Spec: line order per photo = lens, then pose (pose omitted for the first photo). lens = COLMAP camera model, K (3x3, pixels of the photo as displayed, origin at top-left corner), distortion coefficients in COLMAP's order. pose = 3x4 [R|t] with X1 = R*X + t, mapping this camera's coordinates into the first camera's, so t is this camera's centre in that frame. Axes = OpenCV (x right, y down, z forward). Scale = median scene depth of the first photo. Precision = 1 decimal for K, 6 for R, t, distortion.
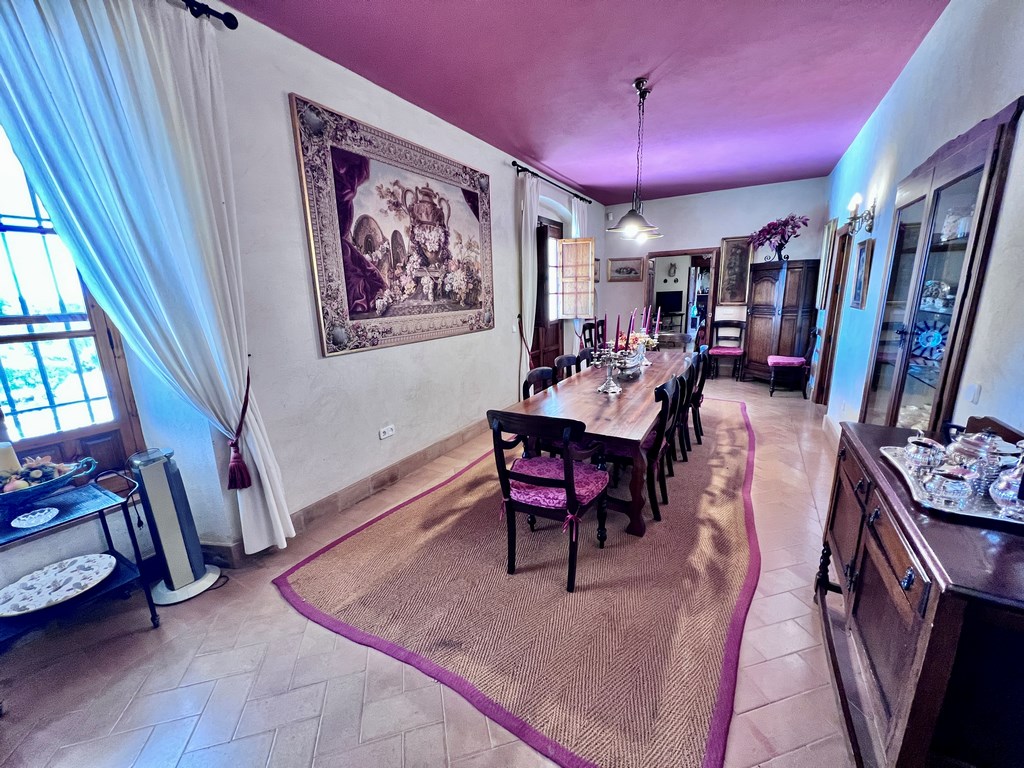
lens RADIAL K [[411.7, 0, 513.3], [0, 411.7, 384.6], [0, 0, 1]] dist [-0.002068, -0.000036]
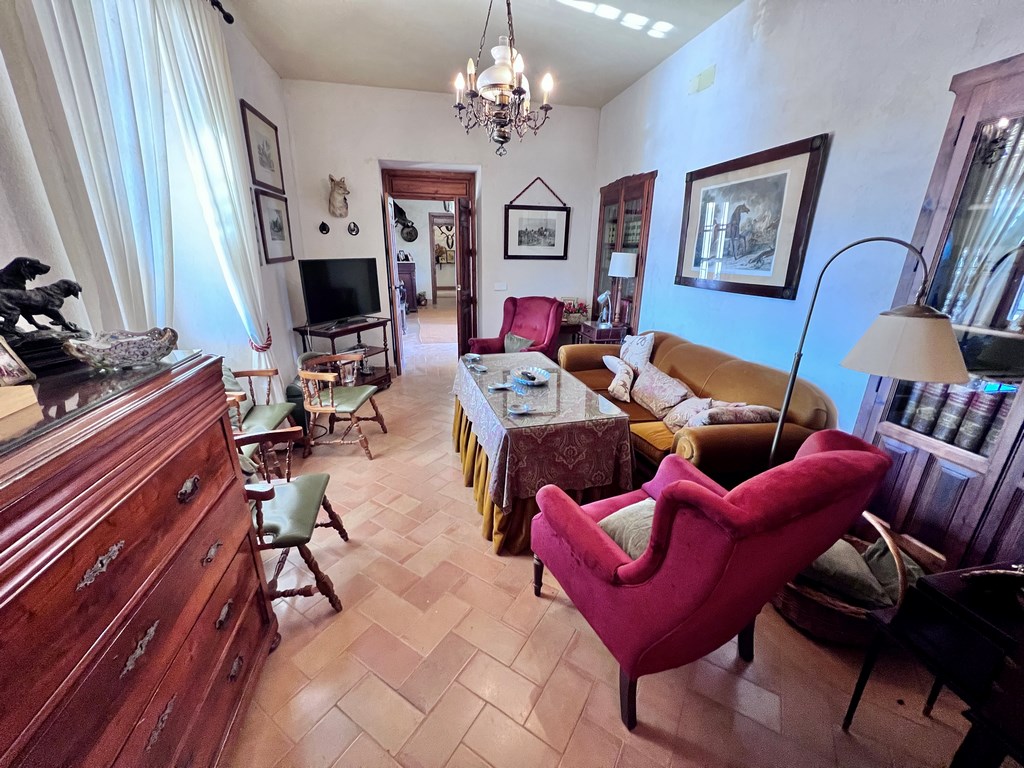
lens RADIAL K [[411.7, 0, 506.5], [0, 411.7, 384.8], [0, 0, 1]] dist [-0.002068, -0.000036]
pose [[0.746931, -0.173510, 0.641863, 0.238333], [0.115132, 0.984519, 0.132160, -0.148170], [-0.654858, -0.024816, 0.755345, 0.631002]]
